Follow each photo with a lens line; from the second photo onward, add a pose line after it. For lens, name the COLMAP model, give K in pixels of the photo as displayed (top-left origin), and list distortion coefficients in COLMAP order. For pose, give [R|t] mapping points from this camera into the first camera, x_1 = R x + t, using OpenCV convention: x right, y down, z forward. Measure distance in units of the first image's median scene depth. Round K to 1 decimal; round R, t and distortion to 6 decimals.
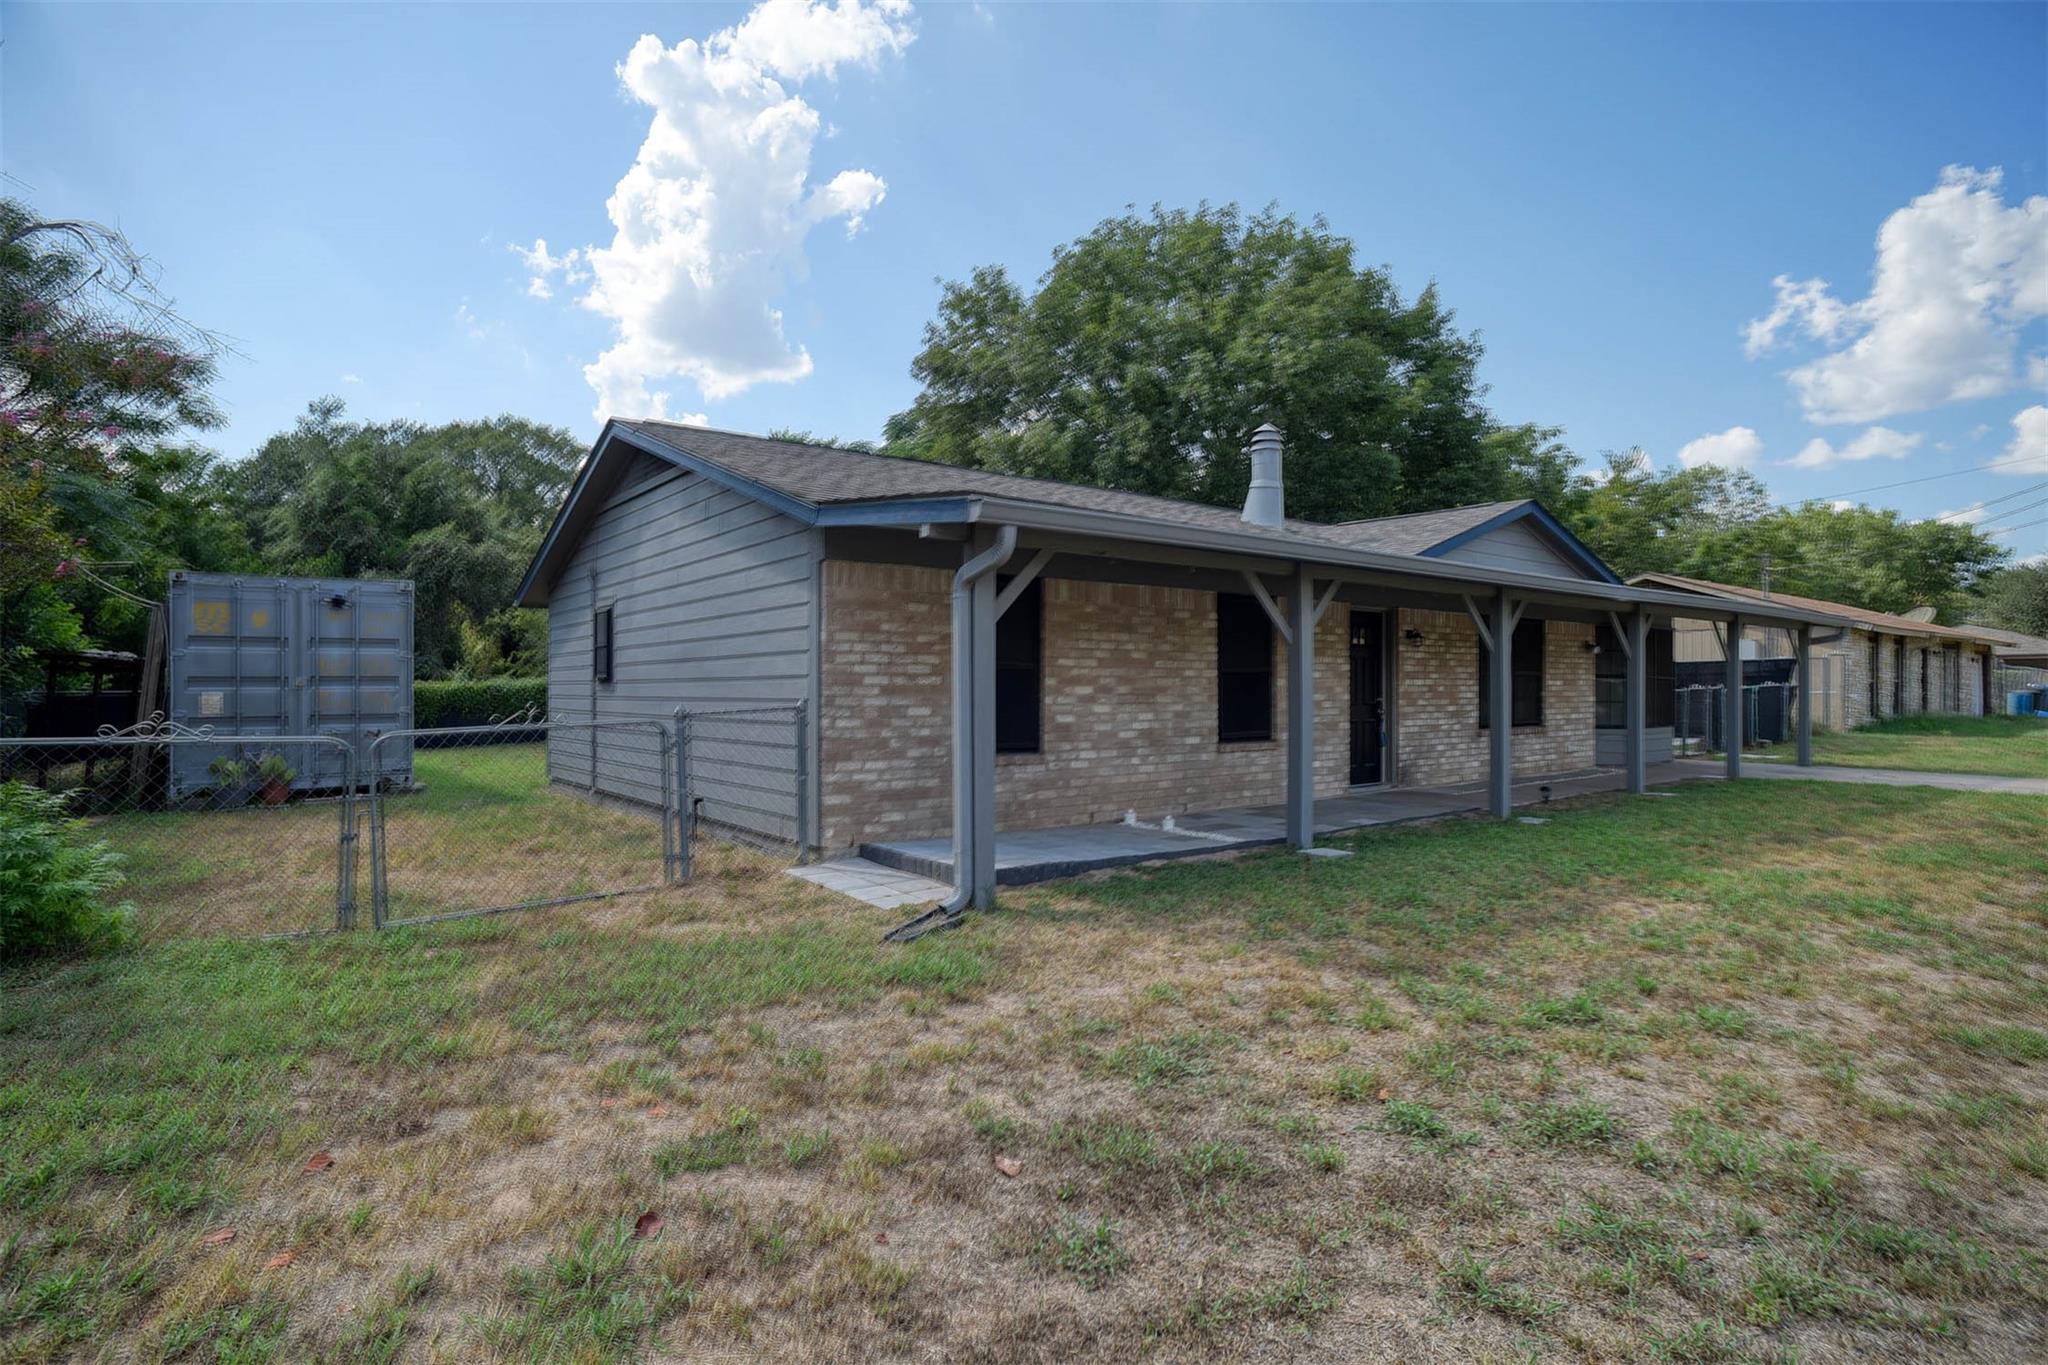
lens RADIAL K [[1033.2, 0, 1022.4], [0, 1033.2, 689.9], [0, 0, 1]] dist [0.004574, 0.001005]
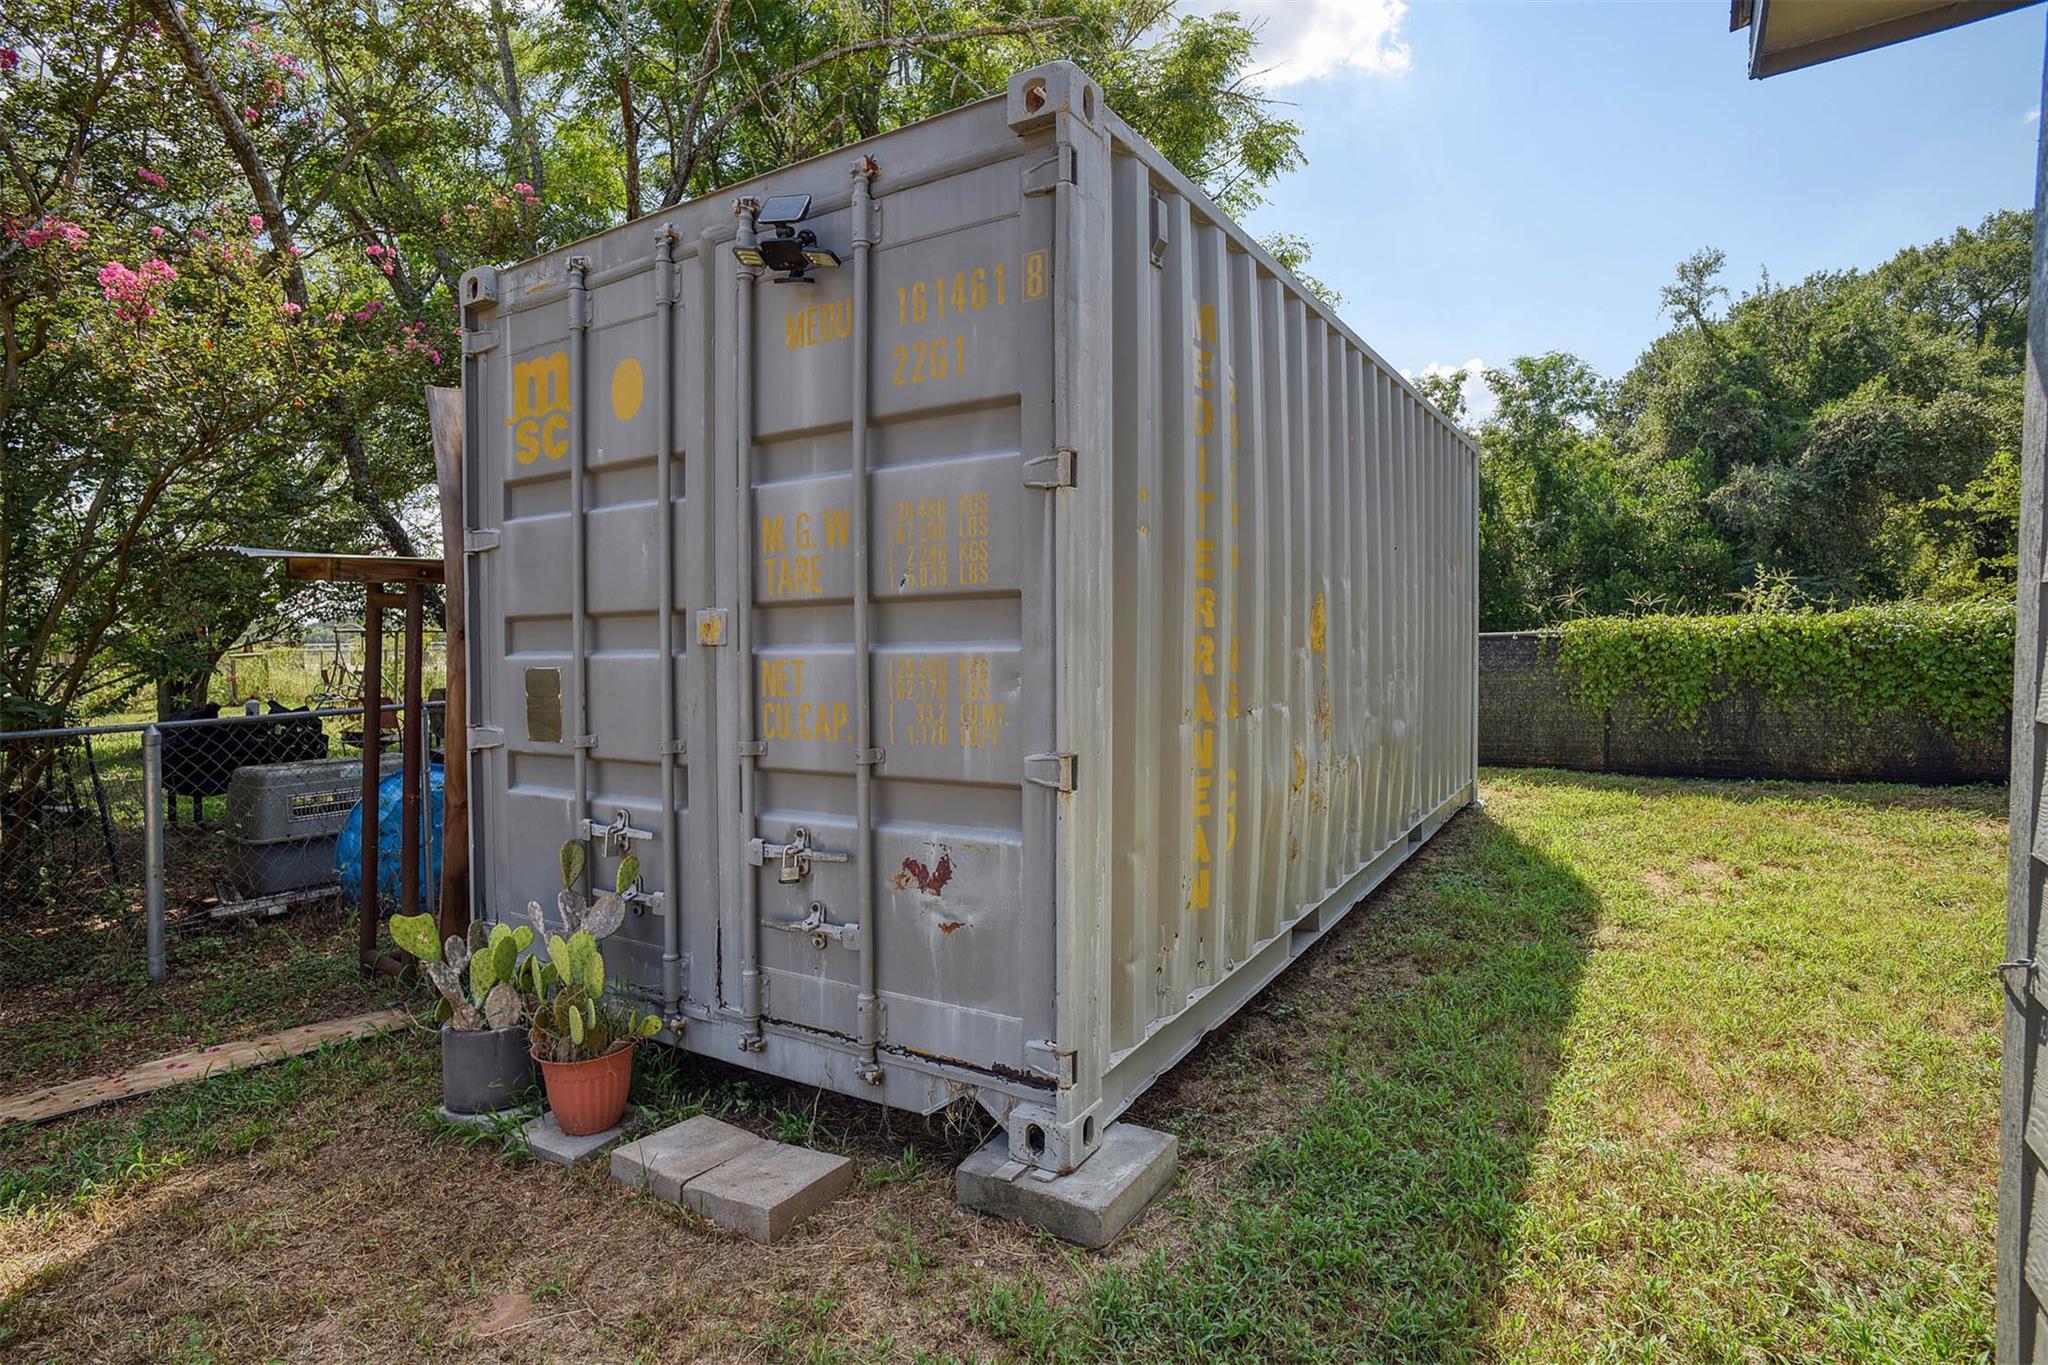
lens RADIAL K [[1033.2, 0, 1022.7], [0, 1033.2, 695.9], [0, 0, 1]] dist [0.004574, 0.001005]
pose [[0.346844, 0.041444, -0.937007, -0.121320], [0.015585, 0.998631, 0.049939, -0.000642], [0.937793, -0.031925, 0.345723, 0.267855]]
